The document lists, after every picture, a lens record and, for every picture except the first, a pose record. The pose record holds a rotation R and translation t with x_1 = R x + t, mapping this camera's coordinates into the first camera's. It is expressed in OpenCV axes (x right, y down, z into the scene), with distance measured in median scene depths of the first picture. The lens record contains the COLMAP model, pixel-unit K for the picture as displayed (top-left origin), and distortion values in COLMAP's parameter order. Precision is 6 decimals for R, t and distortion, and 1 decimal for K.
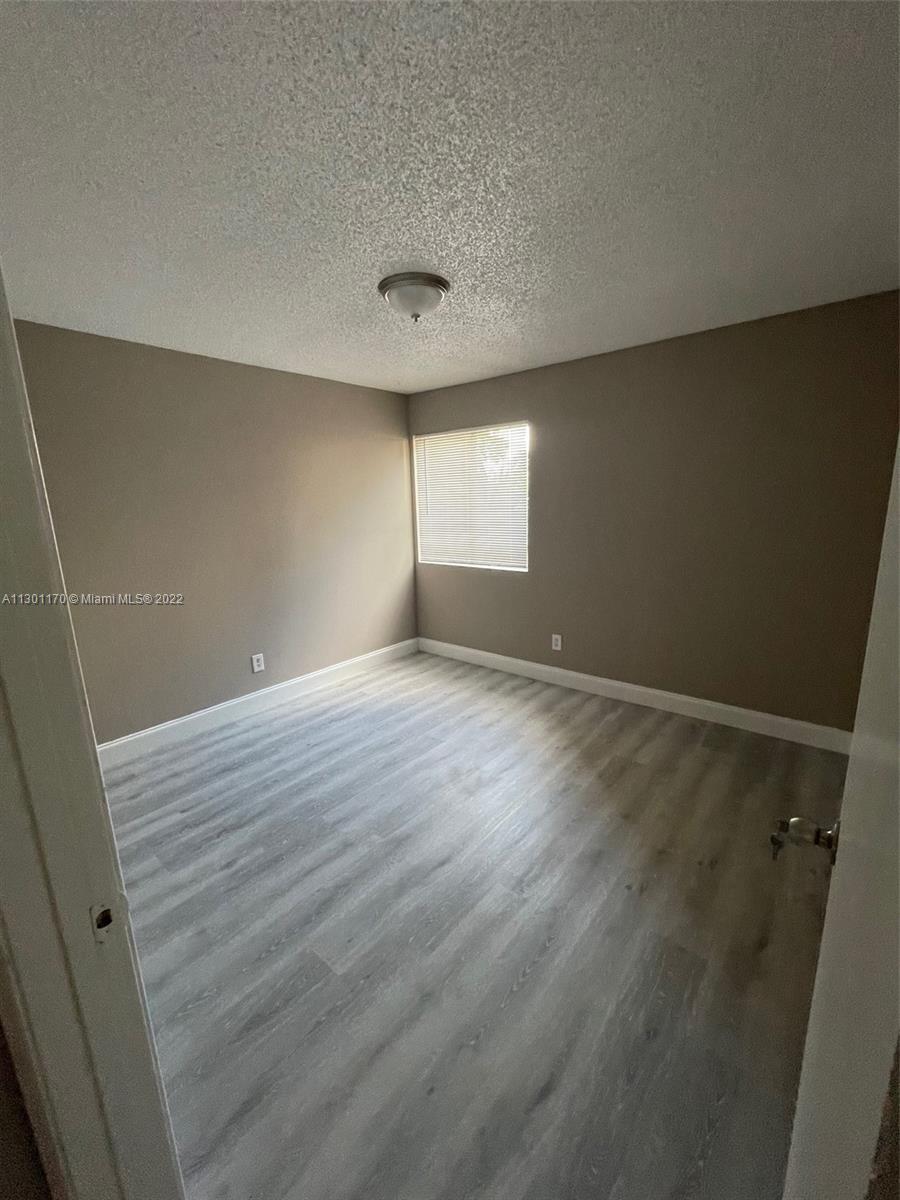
lens RADIAL K [[482.8, 0, 450.1], [0, 482.8, 602.5], [0, 0, 1]] dist [0.001514, 0.000067]
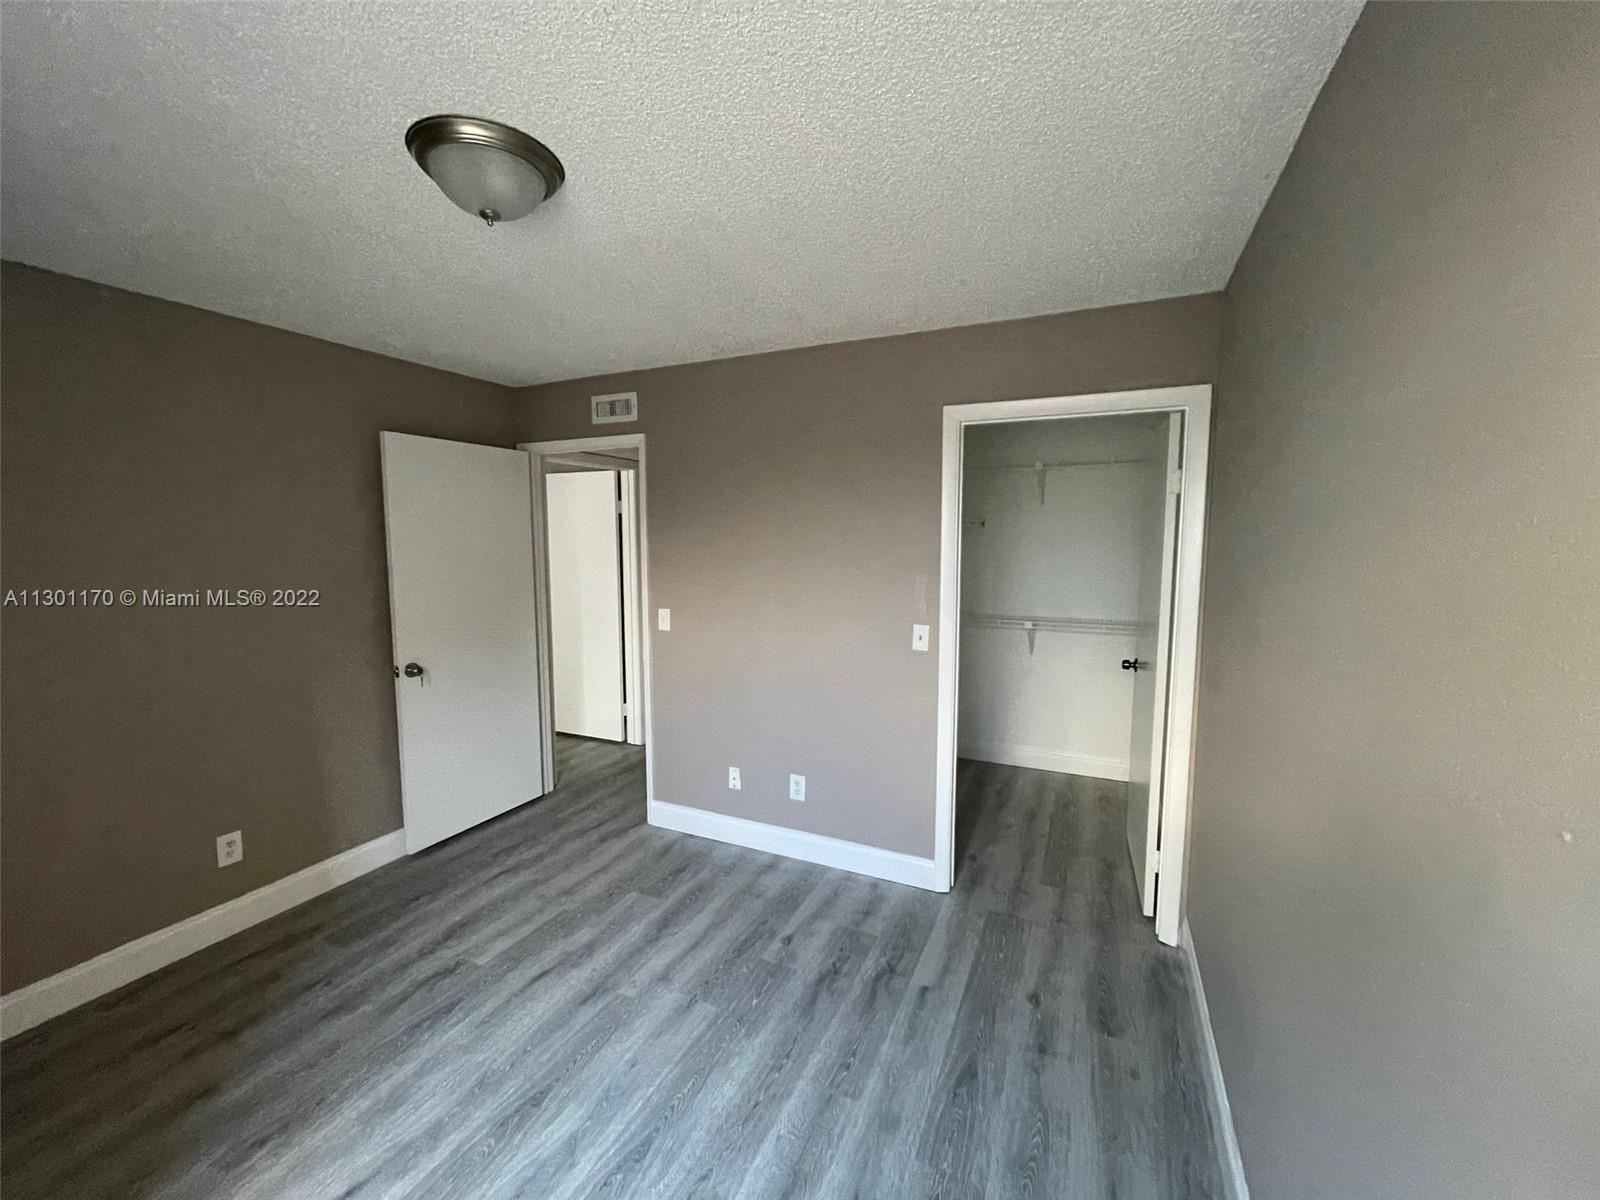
lens RADIAL K [[643.8, 0, 799.0], [0, 643.8, 600.2], [0, 0, 1]] dist [0.001514, 0.000067]
pose [[-0.966854, 0.057447, -0.248782, -0.203548], [-0.020772, 0.953434, 0.300887, -0.435584], [0.254482, 0.296082, -0.920638, 1.895244]]
